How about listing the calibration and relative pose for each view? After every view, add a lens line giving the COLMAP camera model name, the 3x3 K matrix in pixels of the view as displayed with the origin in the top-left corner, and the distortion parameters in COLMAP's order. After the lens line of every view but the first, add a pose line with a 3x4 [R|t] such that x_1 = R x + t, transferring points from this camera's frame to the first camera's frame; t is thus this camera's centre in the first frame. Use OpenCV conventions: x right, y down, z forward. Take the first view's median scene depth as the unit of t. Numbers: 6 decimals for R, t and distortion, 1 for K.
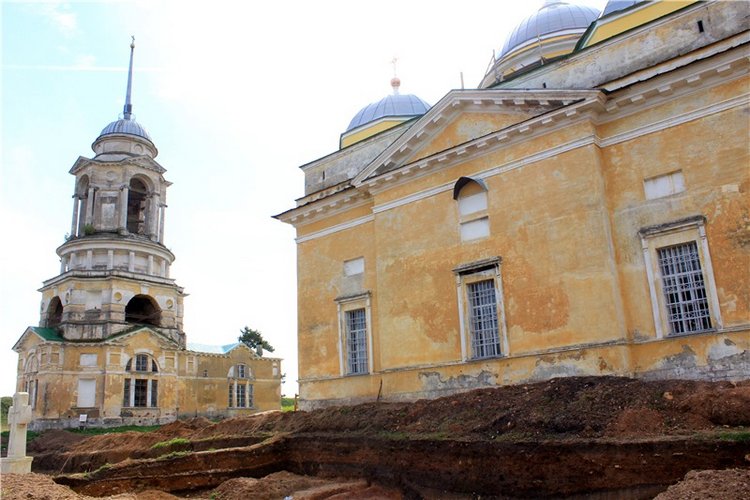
lens RADIAL K [[624.7, 0, 375.0], [0, 624.7, 250.0], [0, 0, 1]] dist [-0.180462, 0.161885]
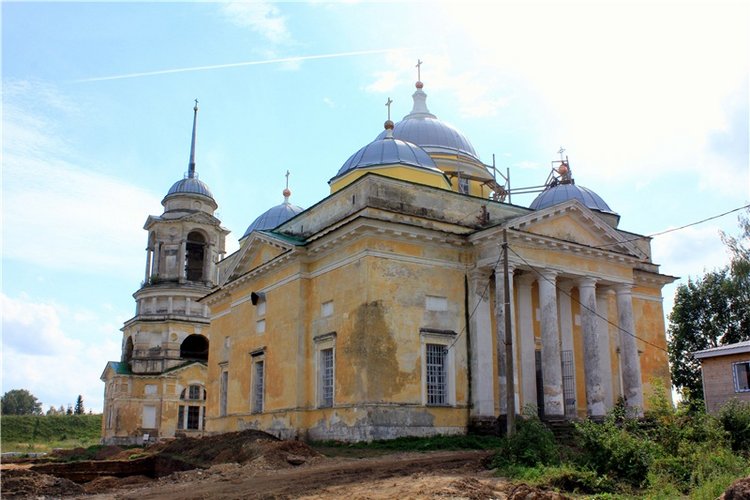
lens RADIAL K [[720.2, 0, 375.0], [0, 720.2, 250.0], [0, 0, 1]] dist [-0.172276, 0.197809]
pose [[0.959098, -0.034739, -0.280934, 0.355268], [0.036492, 0.999333, 0.001011, -0.081084], [0.280711, -0.011222, 0.959727, -0.228883]]
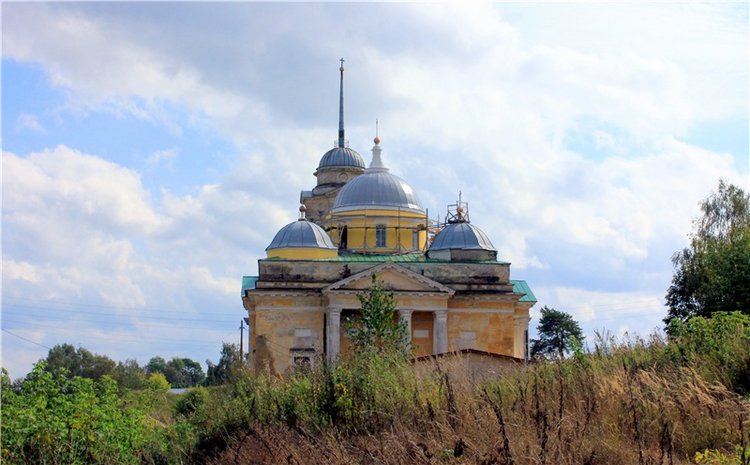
lens RADIAL K [[1253.9, 0, 375.0], [0, 1253.9, 232.5], [0, 0, 1]] dist [-0.023245, -0.036871]
pose [[0.729738, -0.048178, -0.682028, 1.466808], [0.147431, 0.985136, 0.088155, -0.303495], [0.667643, -0.164882, 0.725994, -0.811939]]
